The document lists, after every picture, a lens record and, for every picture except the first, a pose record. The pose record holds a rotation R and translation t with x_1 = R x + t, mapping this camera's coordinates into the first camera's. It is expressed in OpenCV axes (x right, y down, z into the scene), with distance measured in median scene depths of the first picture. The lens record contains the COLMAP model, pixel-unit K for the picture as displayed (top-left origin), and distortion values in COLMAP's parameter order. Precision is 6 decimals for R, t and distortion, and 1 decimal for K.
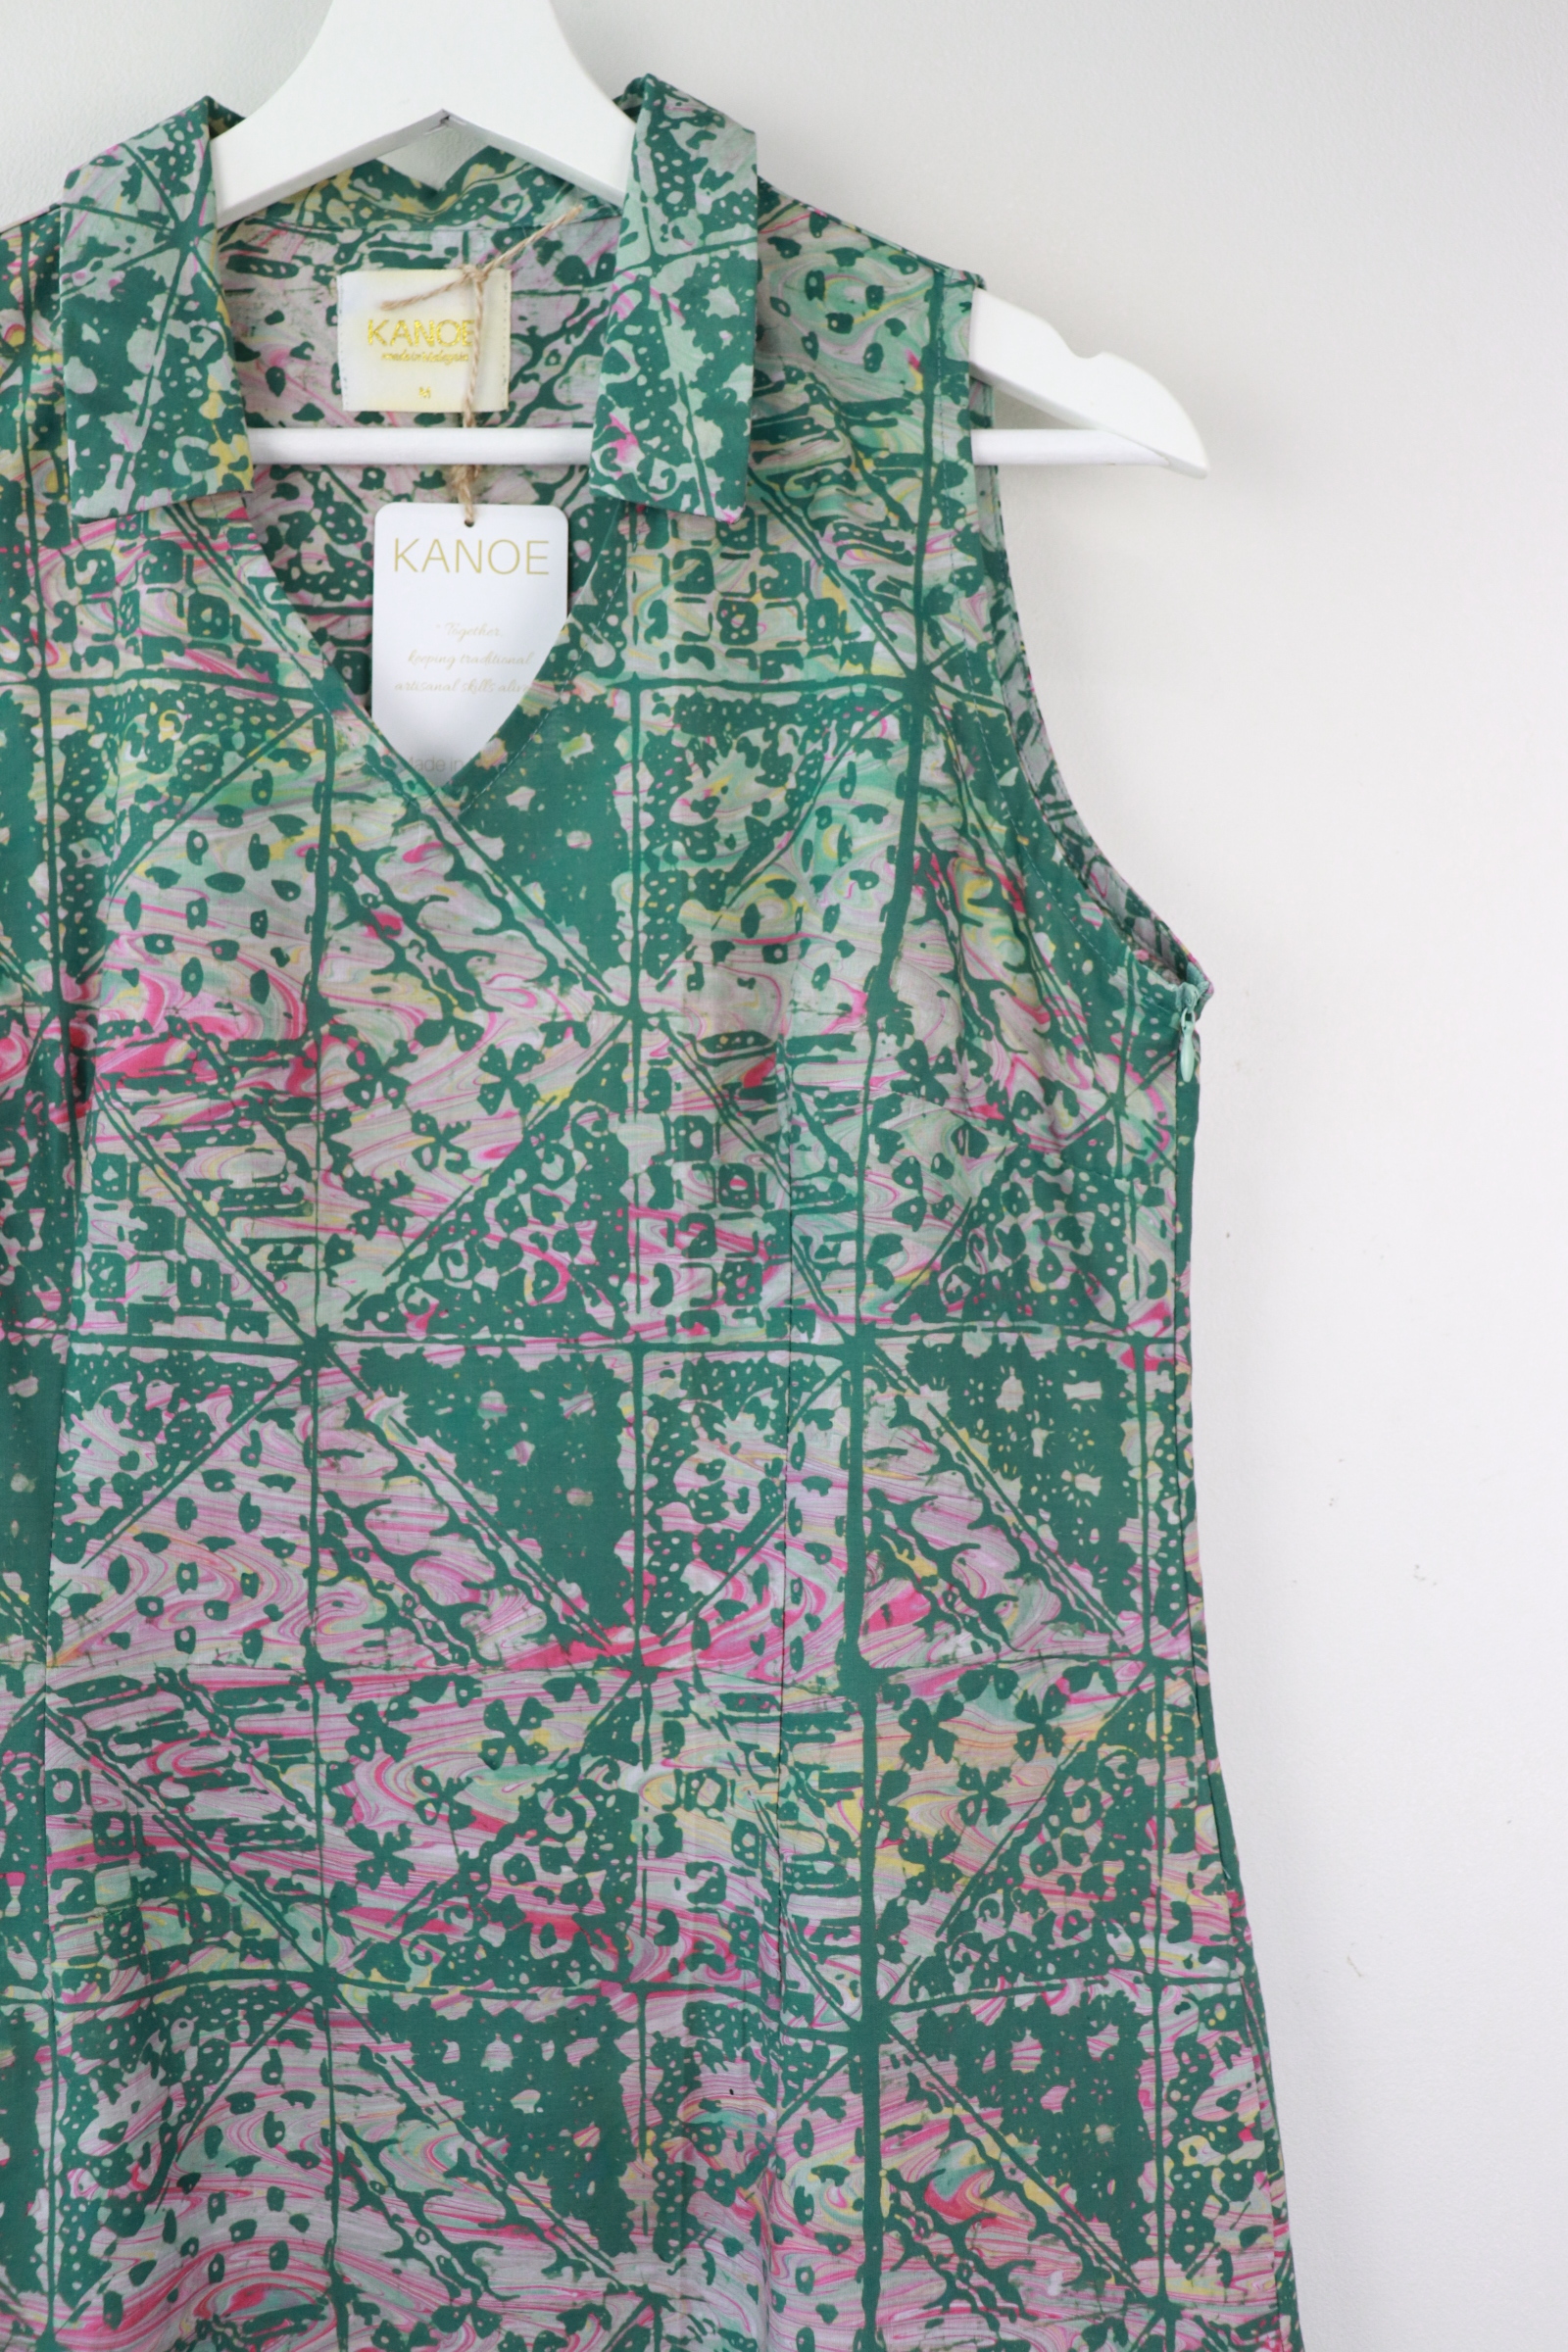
lens RADIAL K [[3596.4, 0, 766.7], [0, 3596.4, 1105.9], [0, 0, 1]] dist [-0.012927, 0.000000]
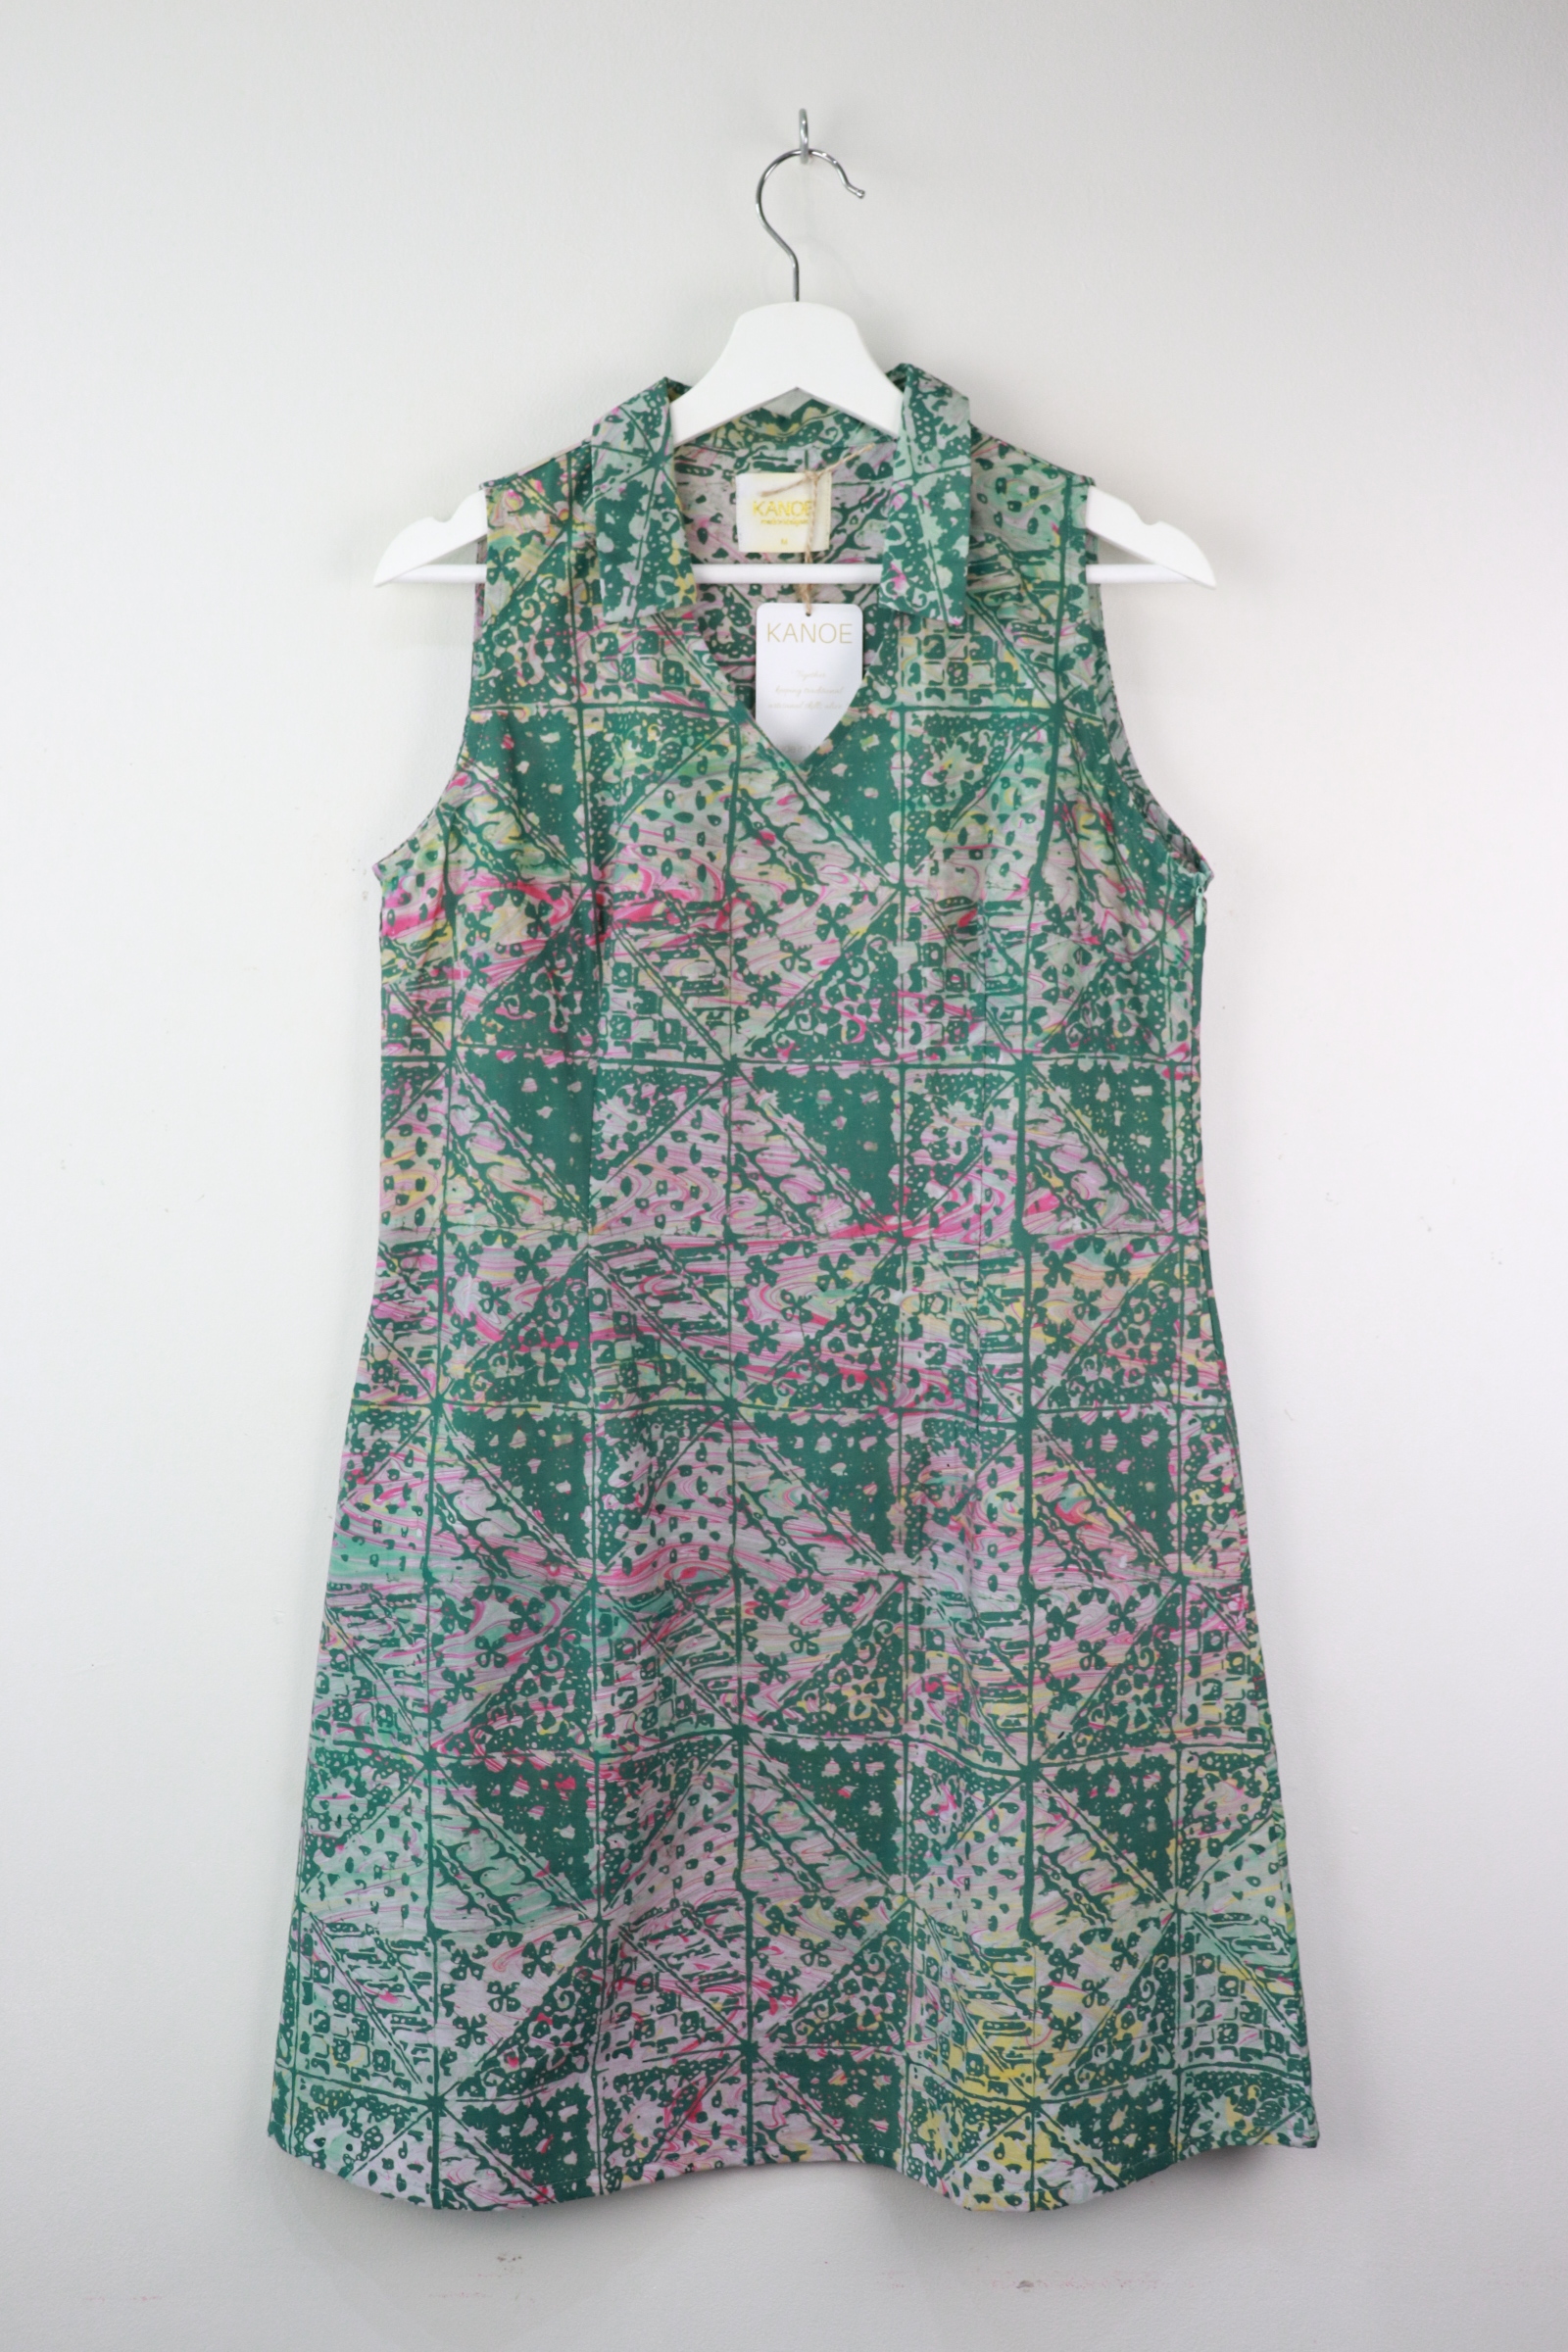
lens RADIAL K [[3596.4, 0, 698.1], [0, 3596.4, 1114.6], [0, 0, 1]] dist [-0.012927, 0.000000]
pose [[0.999411, 0.003320, -0.034143, -0.077836], [-0.000574, 0.996786, 0.080104, -0.057081], [0.034300, -0.080037, 0.996202, -0.860809]]
